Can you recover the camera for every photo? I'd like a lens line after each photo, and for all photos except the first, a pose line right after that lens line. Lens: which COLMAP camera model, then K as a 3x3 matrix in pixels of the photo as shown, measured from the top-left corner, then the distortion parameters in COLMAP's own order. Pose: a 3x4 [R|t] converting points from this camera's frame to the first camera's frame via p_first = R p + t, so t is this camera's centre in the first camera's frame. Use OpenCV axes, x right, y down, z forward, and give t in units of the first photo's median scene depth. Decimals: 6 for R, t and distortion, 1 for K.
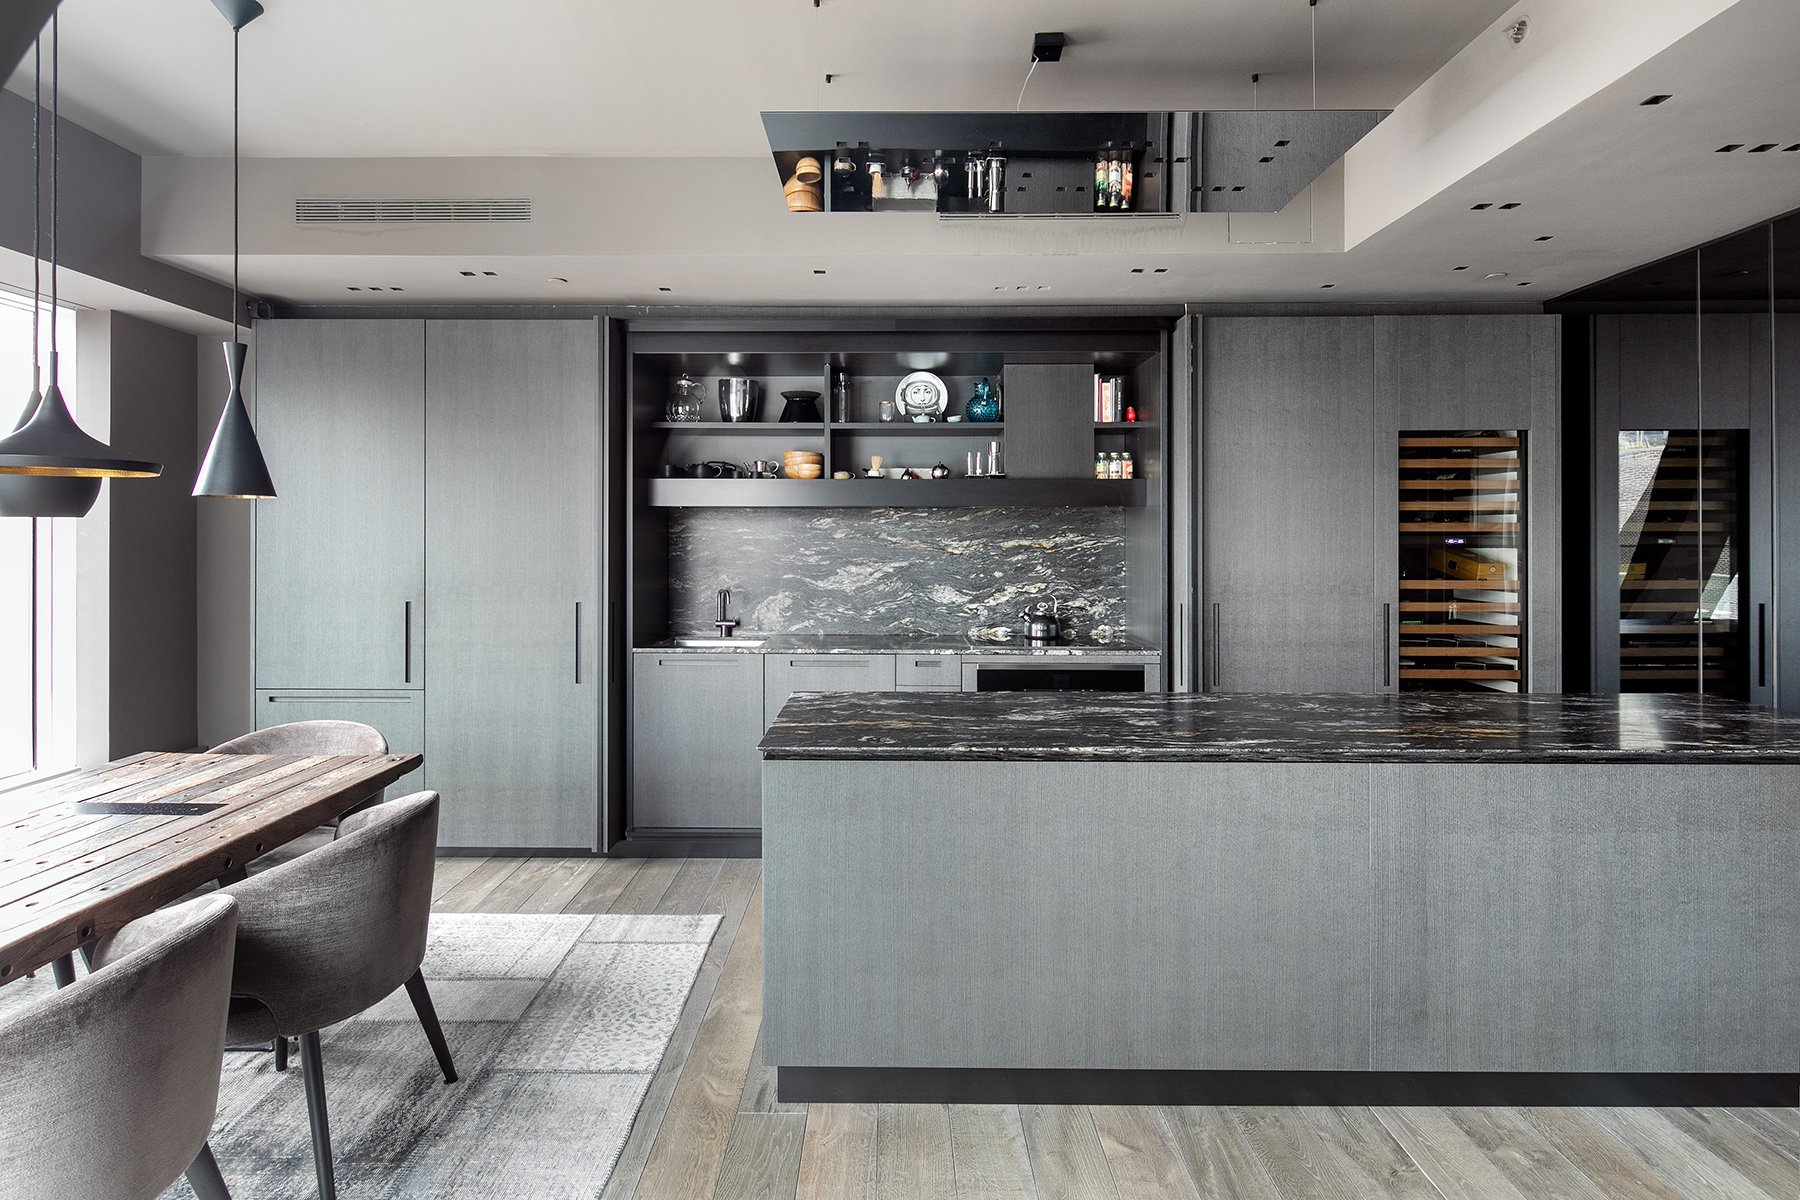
lens RADIAL K [[881.2, 0, 897.0], [0, 881.2, 540.7], [0, 0, 1]] dist [-0.004166, -0.000688]
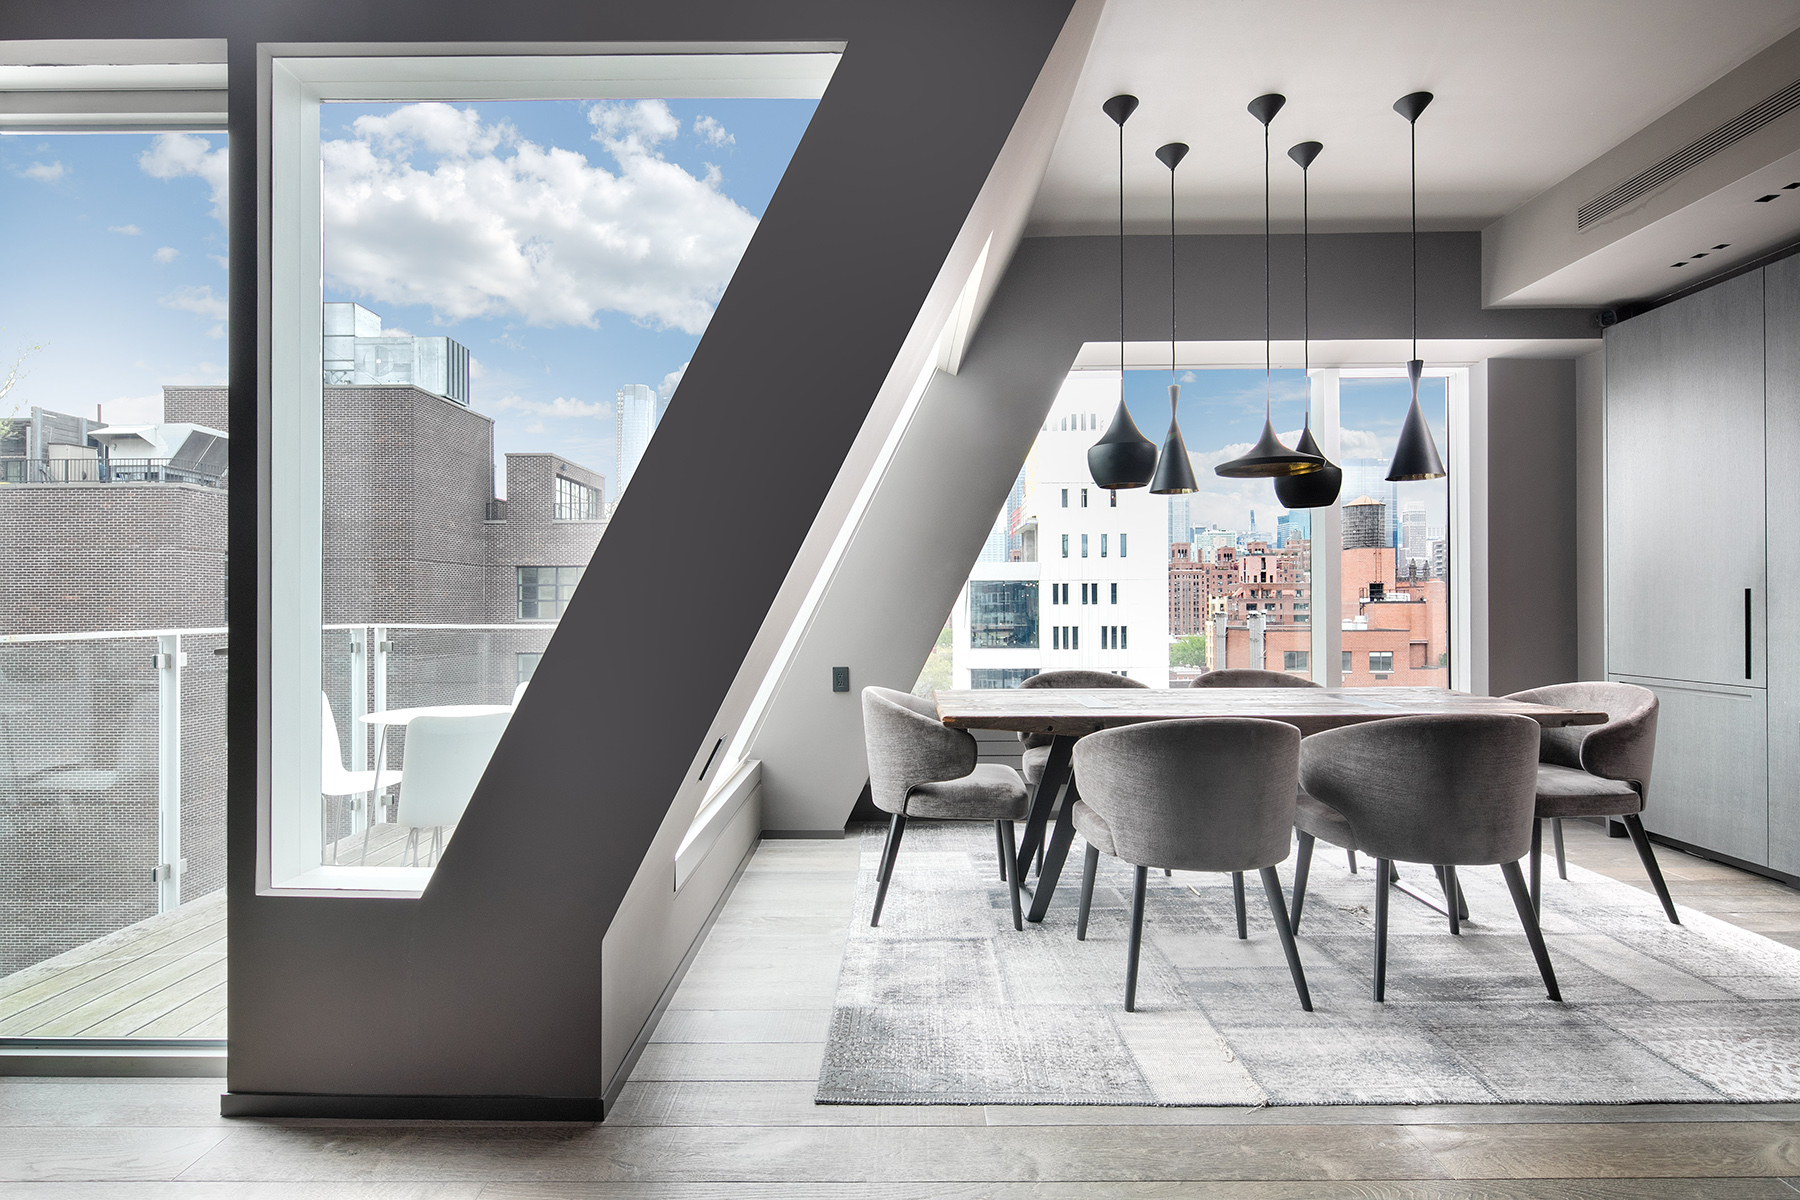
lens RADIAL K [[881.2, 0, 900.3], [0, 881.2, 601.9], [0, 0, 1]] dist [-0.004166, -0.000688]
pose [[0.002854, -0.006493, -0.999975, 0.397809], [0.003004, 0.999974, -0.006485, 0.102175], [0.999991, -0.002985, 0.002874, 0.158603]]
